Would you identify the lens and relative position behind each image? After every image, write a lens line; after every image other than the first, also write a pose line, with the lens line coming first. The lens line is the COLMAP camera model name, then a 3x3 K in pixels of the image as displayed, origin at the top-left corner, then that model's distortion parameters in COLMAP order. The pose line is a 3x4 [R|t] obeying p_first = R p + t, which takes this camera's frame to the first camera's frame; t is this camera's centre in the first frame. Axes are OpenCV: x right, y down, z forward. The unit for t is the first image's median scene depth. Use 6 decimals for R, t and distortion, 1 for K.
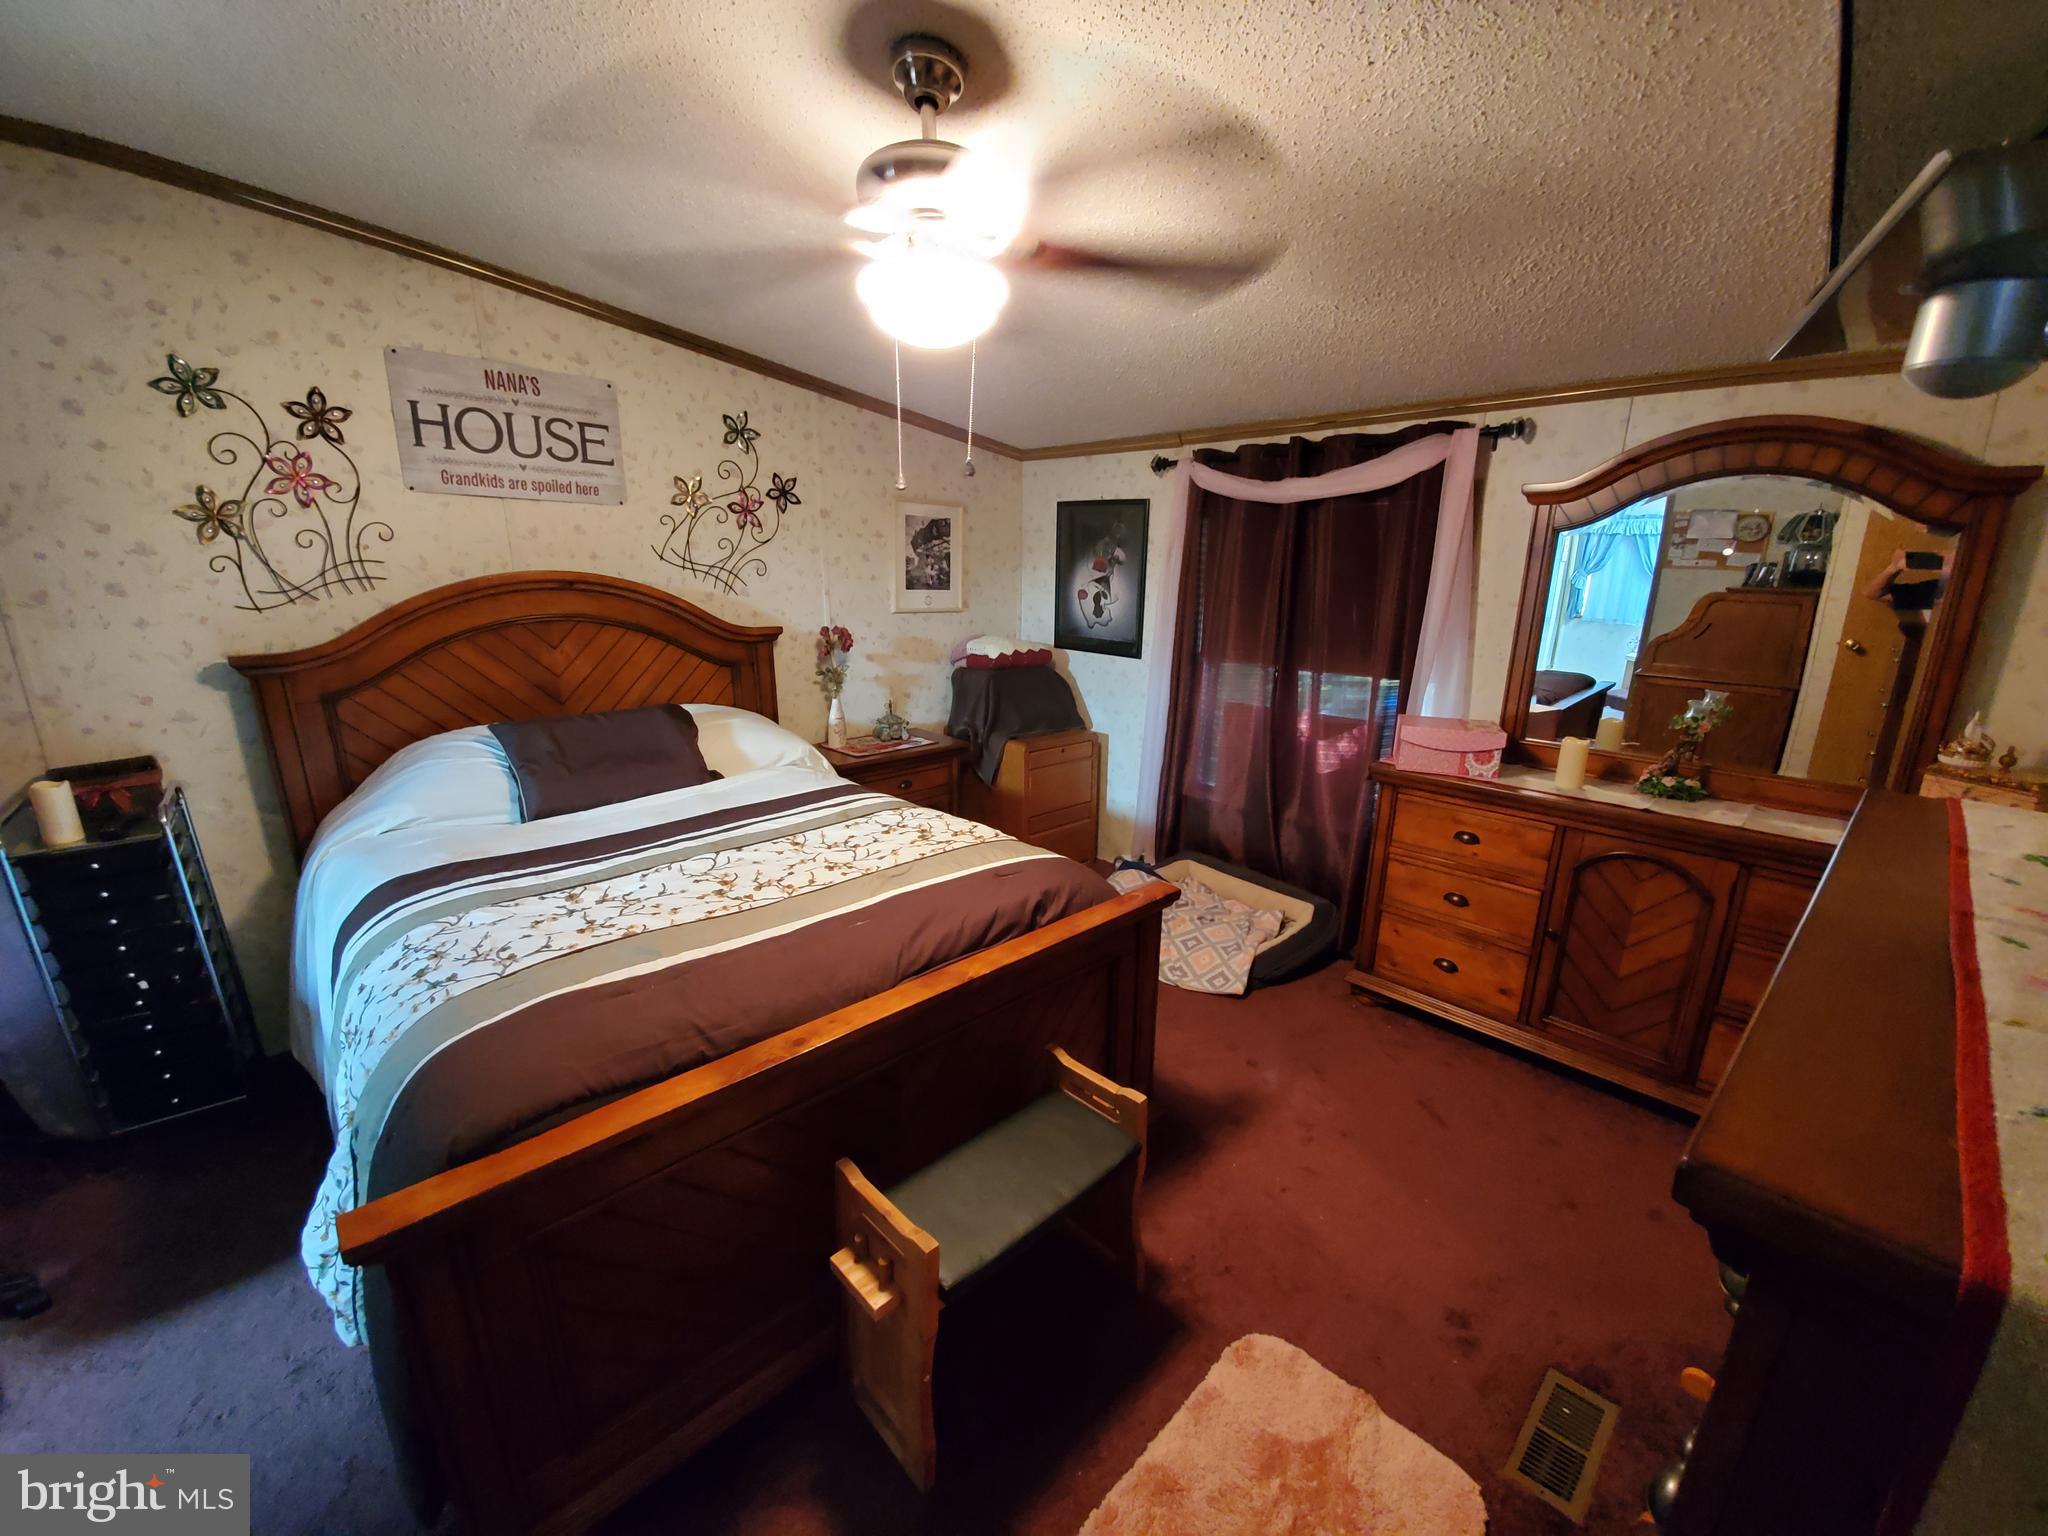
lens RADIAL K [[810.8, 0, 1031.4], [0, 810.8, 786.0], [0, 0, 1]] dist [0.013611, -0.018060]
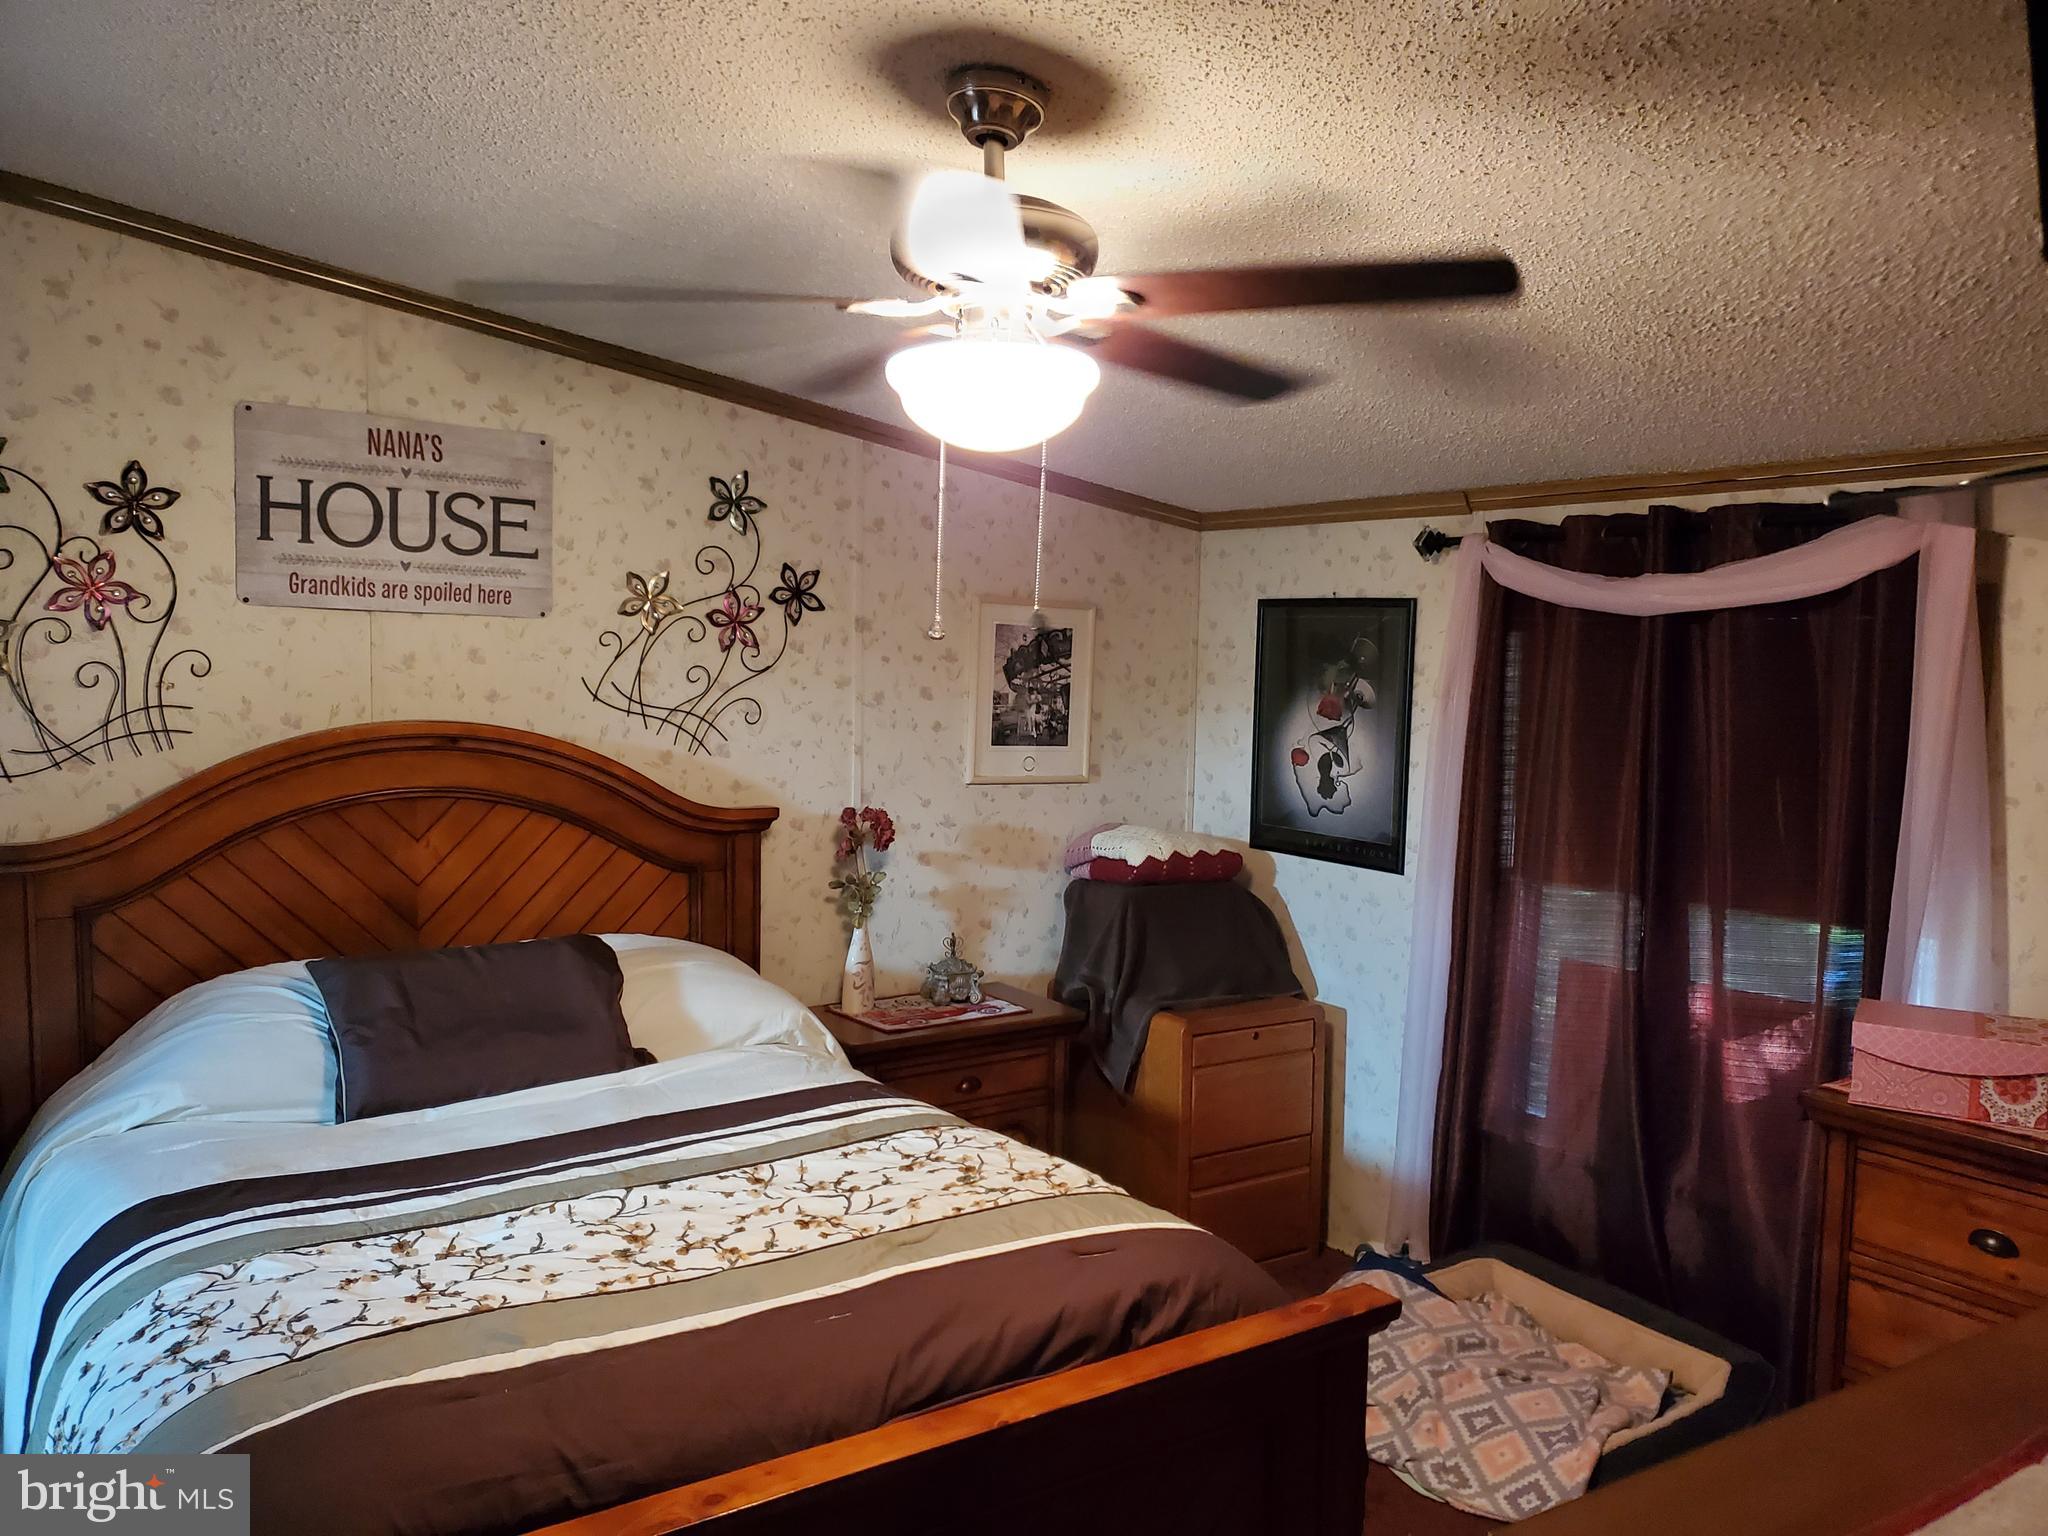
lens RADIAL K [[1587.6, 0, 1041.2], [0, 1587.6, 785.6], [0, 0, 1]] dist [0.039705, -0.072631]
pose [[0.989213, 0.019602, -0.145166, 0.067279], [-0.046545, 0.981710, -0.184606, -0.006211], [0.138892, 0.189372, 0.972033, -0.137942]]
